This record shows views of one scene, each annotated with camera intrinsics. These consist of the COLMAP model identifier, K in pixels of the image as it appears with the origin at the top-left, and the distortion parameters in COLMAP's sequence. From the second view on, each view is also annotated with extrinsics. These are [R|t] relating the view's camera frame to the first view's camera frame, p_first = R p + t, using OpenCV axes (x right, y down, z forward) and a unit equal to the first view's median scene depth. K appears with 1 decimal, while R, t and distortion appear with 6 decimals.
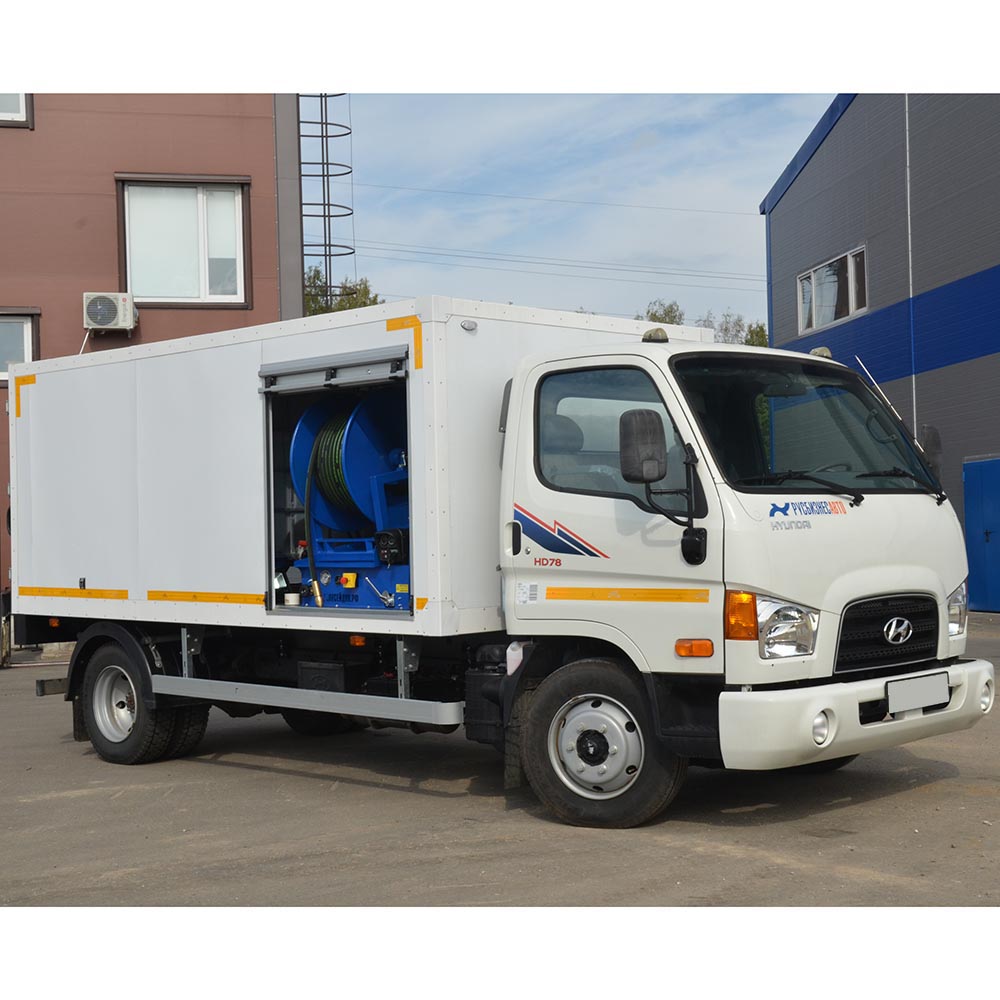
lens RADIAL K [[1617.4, 0, 500.0], [0, 1617.4, 500.0], [0, 0, 1]] dist [0.012082, 0.026756]
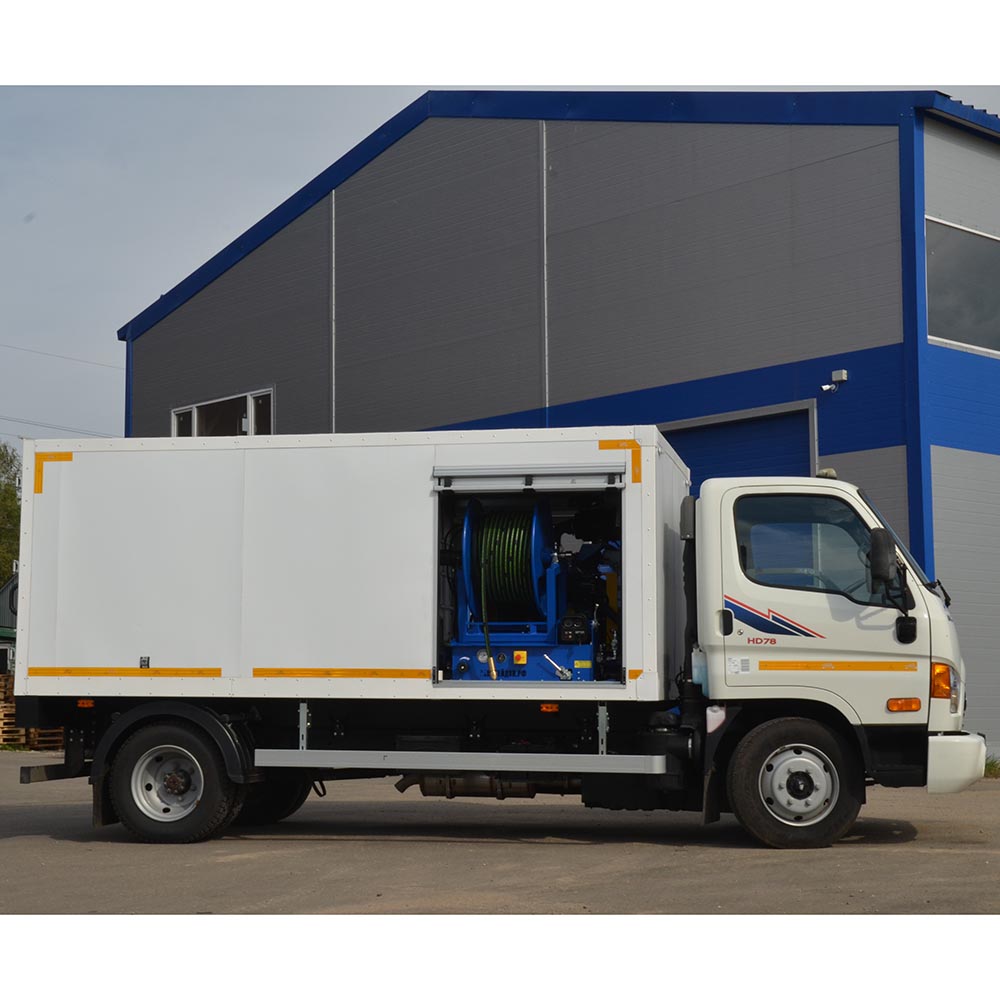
lens RADIAL K [[1898.7, 0, 500.0], [0, 1898.7, 500.0], [0, 0, 1]] dist [0.099546, -0.013741]
pose [[0.846376, 0.081105, 0.526374, -0.945141], [-0.031905, 0.994283, -0.101899, 0.086966], [-0.531629, 0.069451, 0.844125, -0.173815]]
